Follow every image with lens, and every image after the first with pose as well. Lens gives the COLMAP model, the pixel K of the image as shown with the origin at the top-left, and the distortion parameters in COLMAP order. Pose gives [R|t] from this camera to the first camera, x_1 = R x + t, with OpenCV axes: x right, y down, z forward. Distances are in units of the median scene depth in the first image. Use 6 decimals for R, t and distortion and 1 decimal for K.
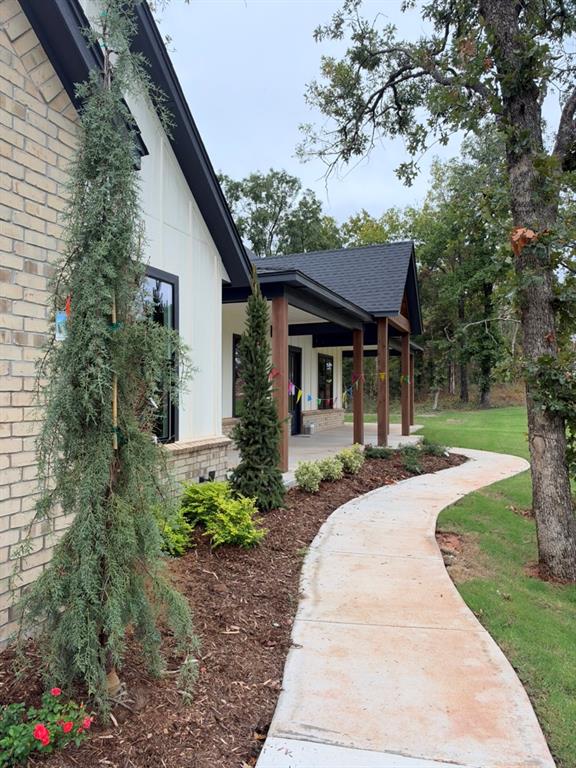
lens RADIAL K [[546.3, 0, 288.3], [0, 546.3, 383.3], [0, 0, 1]] dist [-0.000480, -0.007836]
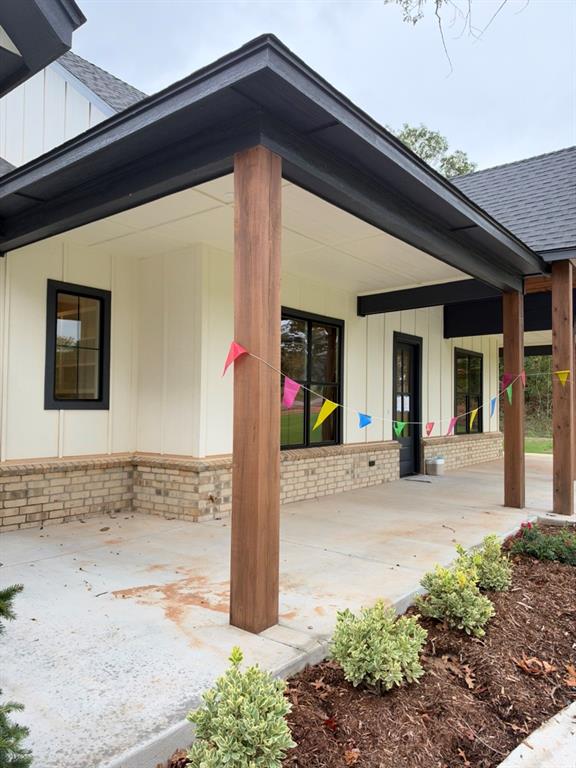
lens RADIAL K [[546.3, 0, 290.1], [0, 546.3, 388.3], [0, 0, 1]] dist [-0.000480, -0.007836]
pose [[0.956263, -0.007732, -0.292405, 0.060913], [0.001546, 0.999770, -0.021380, 0.007531], [0.292503, 0.019993, 0.956056, 0.341463]]
